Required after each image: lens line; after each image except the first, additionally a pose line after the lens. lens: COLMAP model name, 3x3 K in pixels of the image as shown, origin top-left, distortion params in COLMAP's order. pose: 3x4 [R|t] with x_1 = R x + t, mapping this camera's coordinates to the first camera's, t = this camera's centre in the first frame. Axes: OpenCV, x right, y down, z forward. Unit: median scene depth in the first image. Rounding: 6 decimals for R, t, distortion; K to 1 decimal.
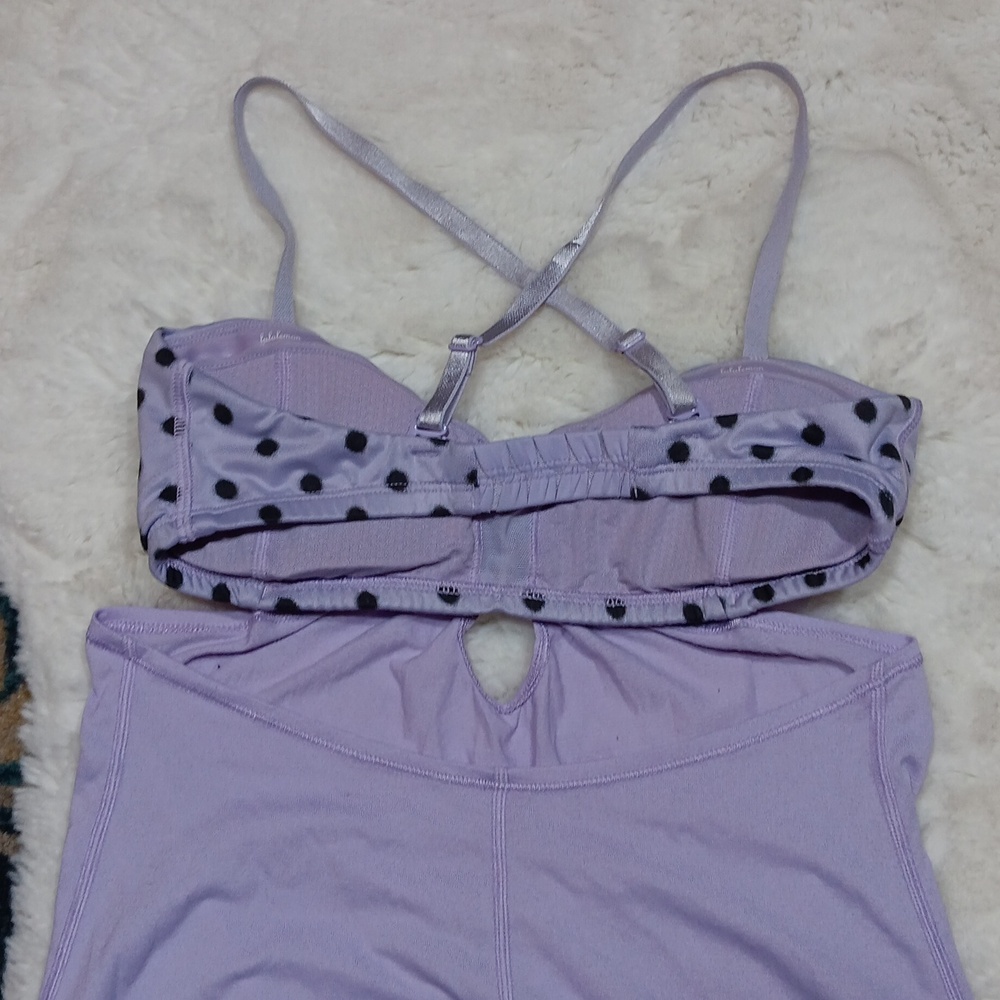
lens RADIAL K [[1676.7, 0, 488.4], [0, 1676.7, 500.2], [0, 0, 1]] dist [0.084650, 0.000000]
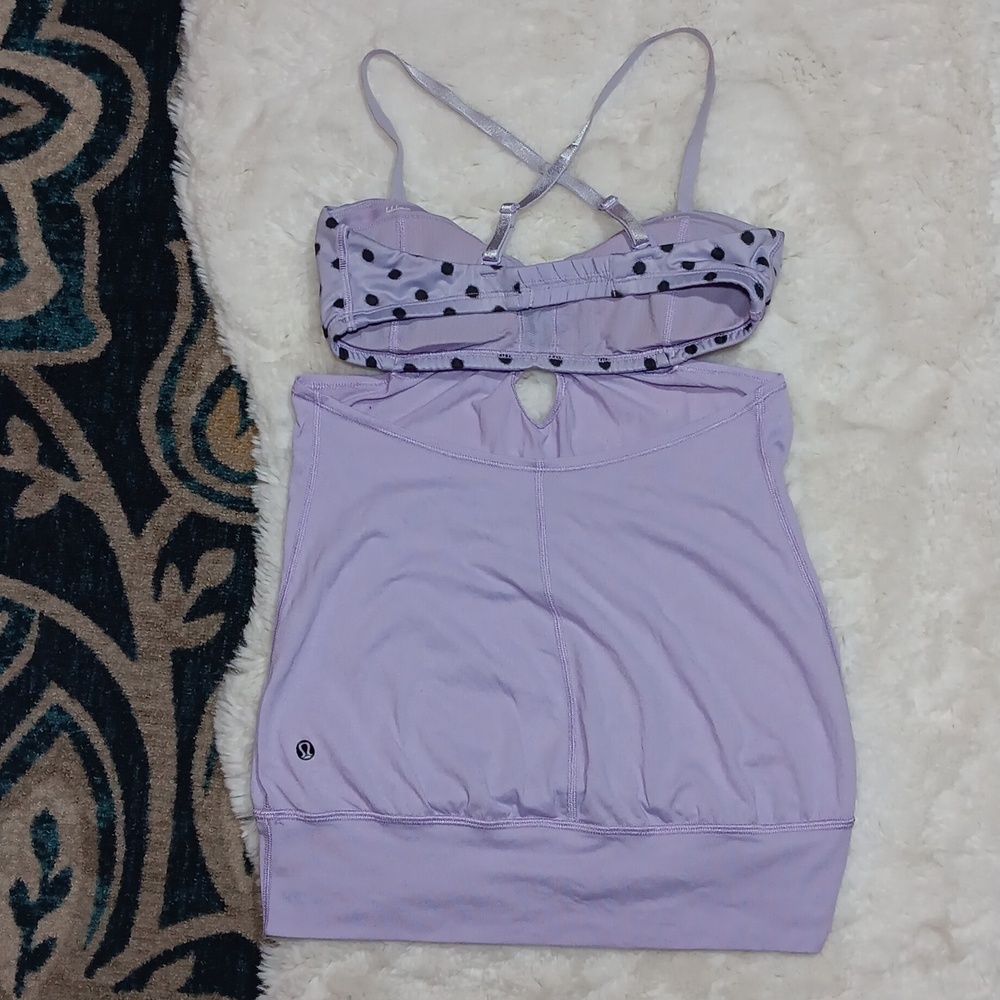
lens RADIAL K [[1676.7, 0, 490.2], [0, 1676.7, 490.9], [0, 0, 1]] dist [0.084650, 0.000000]
pose [[0.999255, -0.035165, -0.015894, -0.016150], [0.035871, 0.998271, 0.046562, 0.107221], [0.014229, -0.047097, 0.998789, -0.673416]]
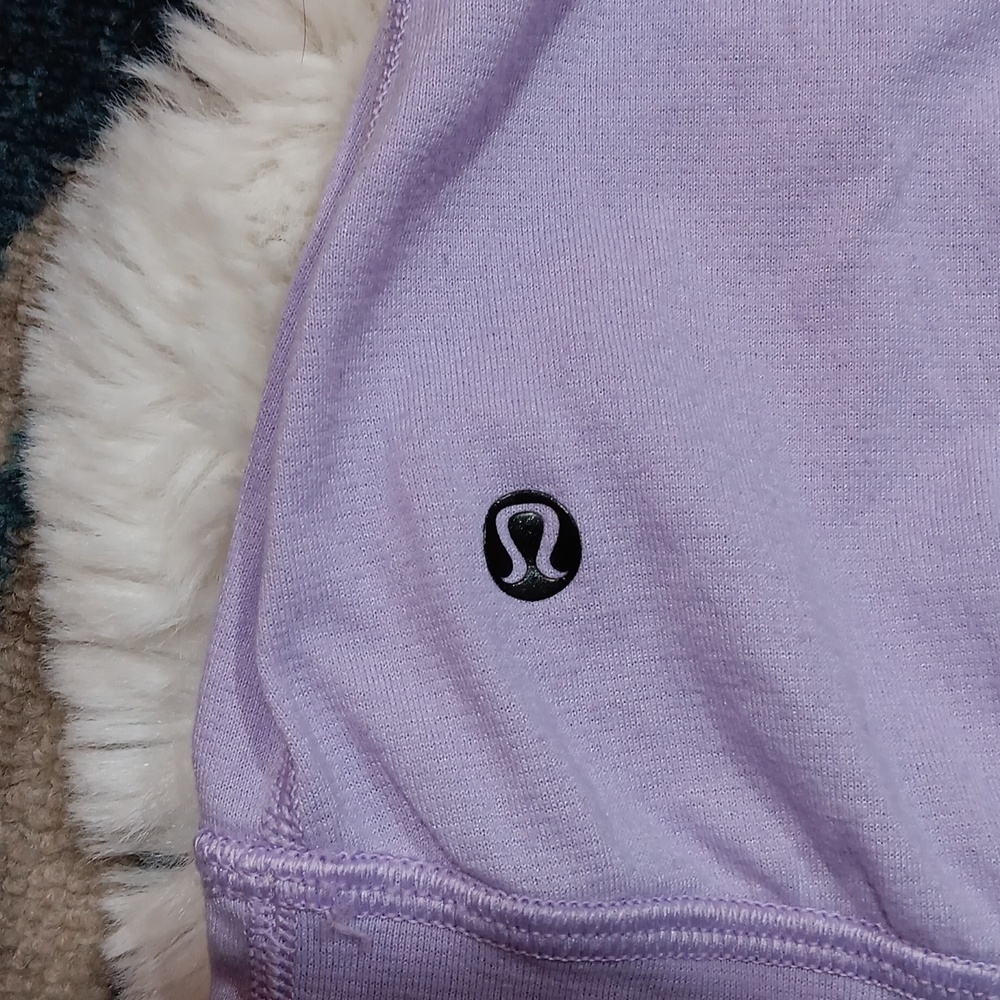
lens RADIAL K [[1676.7, 0, 491.5], [0, 1676.7, 500.1], [0, 0, 1]] dist [0.084650, 0.000000]
pose [[0.990377, 0.093193, 0.102312, -0.264181], [-0.104077, 0.988822, 0.106769, 0.385011], [-0.091218, -0.116390, 0.989006, 0.632719]]
